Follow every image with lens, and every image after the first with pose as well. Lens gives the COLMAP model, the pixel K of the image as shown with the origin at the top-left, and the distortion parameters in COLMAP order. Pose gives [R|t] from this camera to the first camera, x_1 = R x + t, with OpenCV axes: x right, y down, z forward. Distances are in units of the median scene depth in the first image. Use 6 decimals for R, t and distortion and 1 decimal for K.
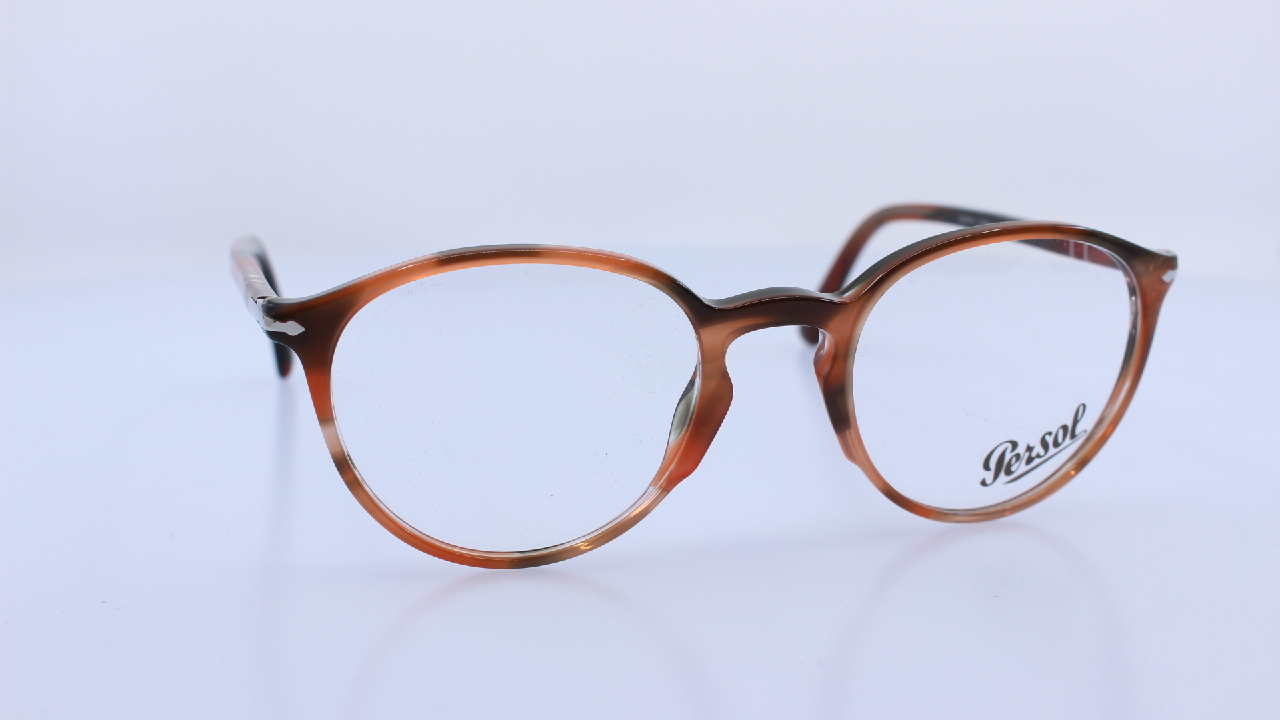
lens RADIAL K [[1704.9, 0, 640.0], [0, 1704.9, 360.0], [0, 0, 1]] dist [-0.055400, -0.003453]
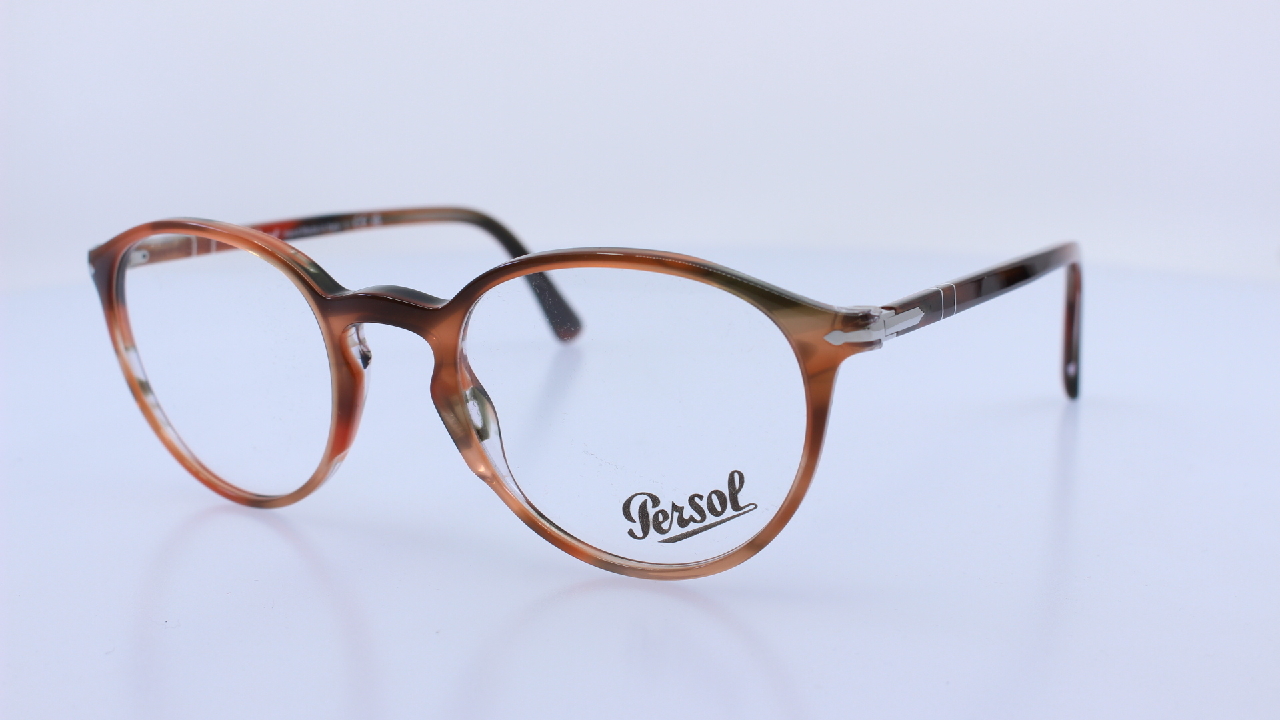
lens RADIAL K [[1704.9, 0, 640.0], [0, 1704.9, 360.0], [0, 0, 1]] dist [-0.055400, -0.003453]
pose [[0.679231, 0.141579, -0.720140, 0.900301], [-0.147256, 0.987554, 0.055262, -0.075447], [0.719000, 0.068509, 0.691625, 0.384525]]
